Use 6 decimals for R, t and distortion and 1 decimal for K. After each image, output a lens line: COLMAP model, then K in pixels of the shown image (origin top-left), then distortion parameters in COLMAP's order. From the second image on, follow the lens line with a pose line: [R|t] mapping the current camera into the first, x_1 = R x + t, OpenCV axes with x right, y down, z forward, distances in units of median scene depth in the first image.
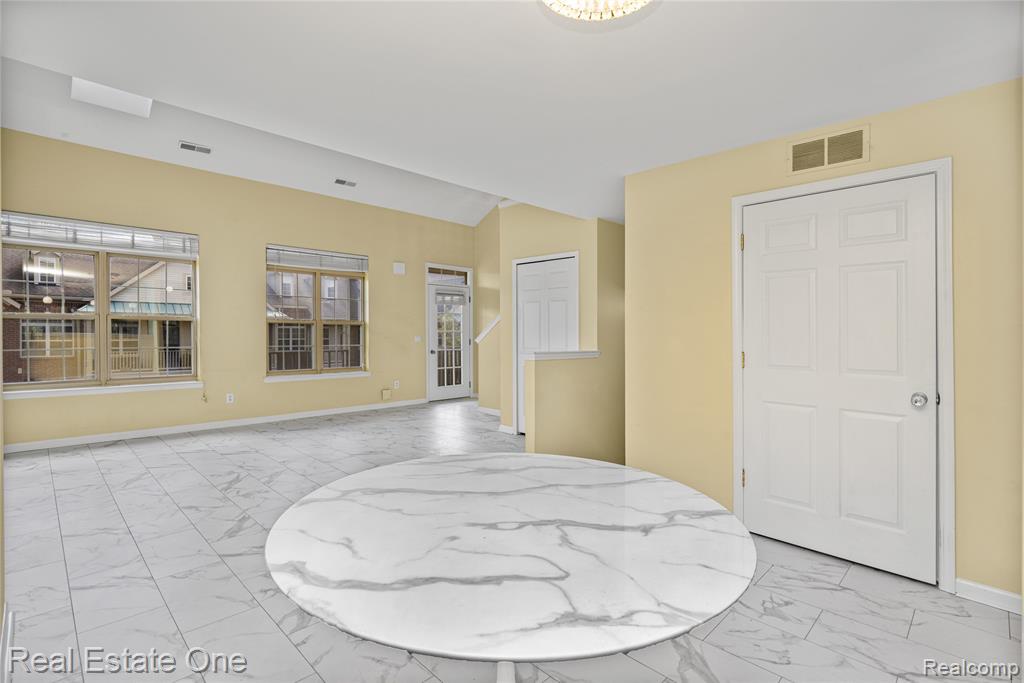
lens RADIAL K [[492.9, 0, 512.8], [0, 492.9, 345.1], [0, 0, 1]] dist [0.002986, -0.002420]
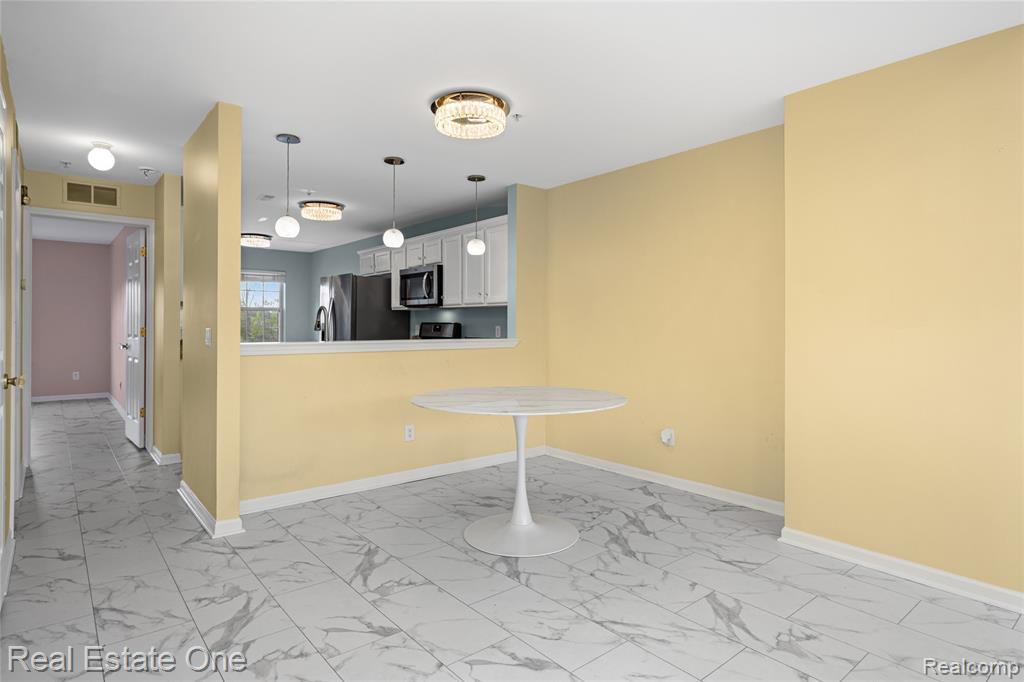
lens RADIAL K [[552.8, 0, 512.8], [0, 552.8, 331.0], [0, 0, 1]] dist [-0.005530, -0.002015]
pose [[-0.996012, -0.012032, 0.088406, -0.036660], [-0.008347, 0.999085, 0.041937, -0.008566], [-0.088829, 0.041032, -0.995201, 0.658092]]
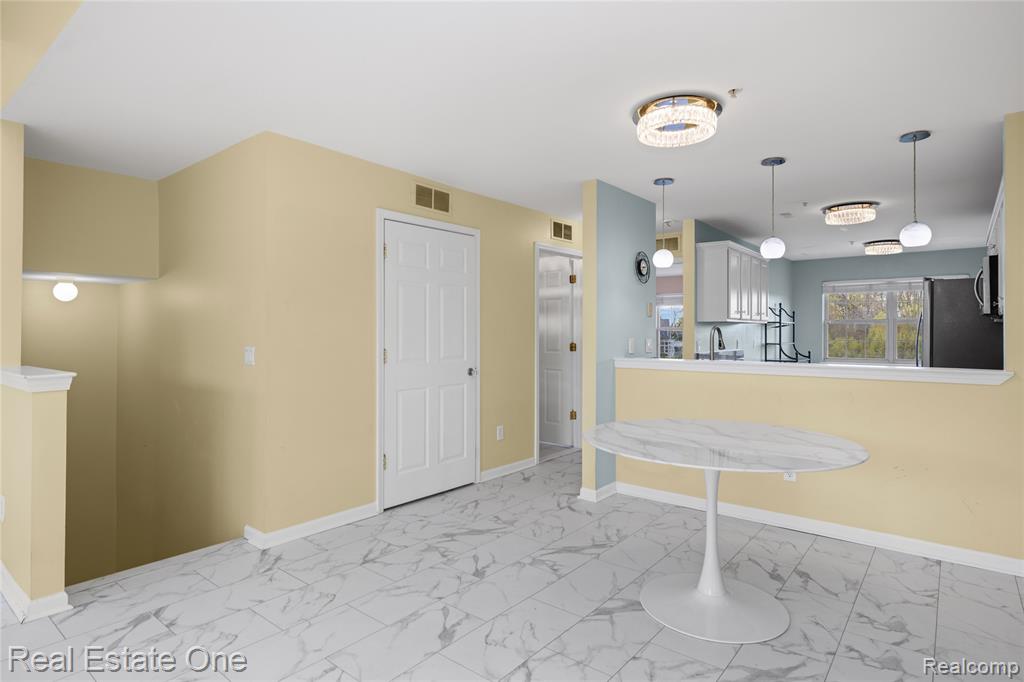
lens RADIAL K [[552.8, 0, 512.9], [0, 552.8, 334.9], [0, 0, 1]] dist [-0.005530, -0.002015]
pose [[-0.115724, -0.015744, 0.993157, -0.359067], [0.025642, 0.999494, 0.018833, -0.015457], [-0.992950, 0.027646, -0.115262, 0.379949]]
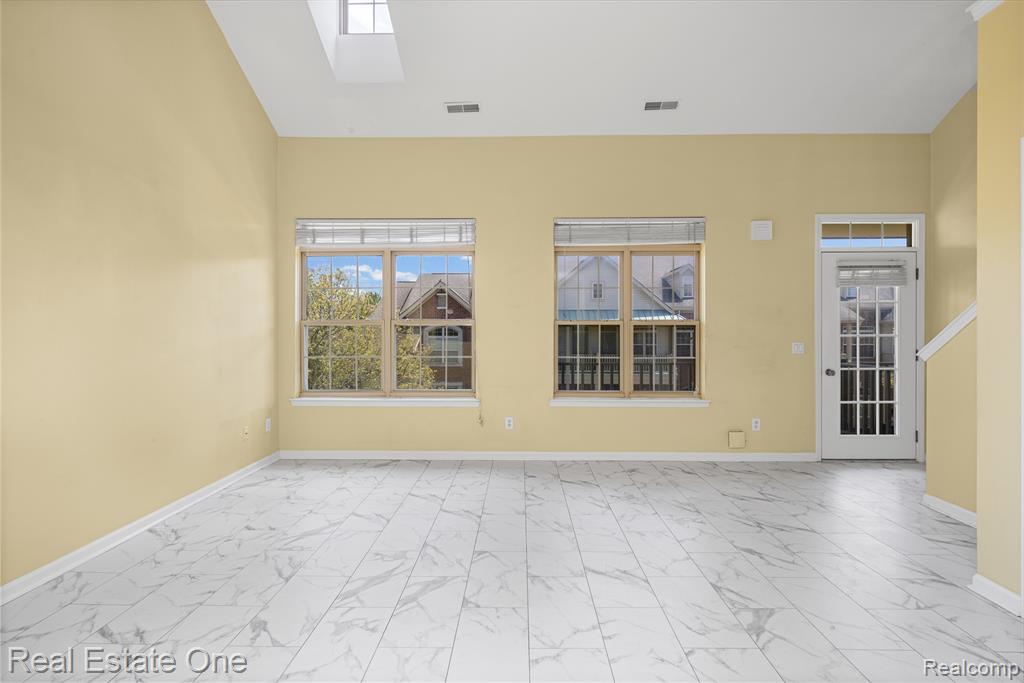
lens RADIAL K [[514.8, 0, 506.8], [0, 514.8, 344.8], [0, 0, 1]] dist [-0.000095, -0.000334]
pose [[0.690948, 0.007929, -0.722861, 0.009580], [-0.015101, 0.999880, -0.003466, -0.011665], [0.722747, 0.013311, 0.690985, 0.391145]]
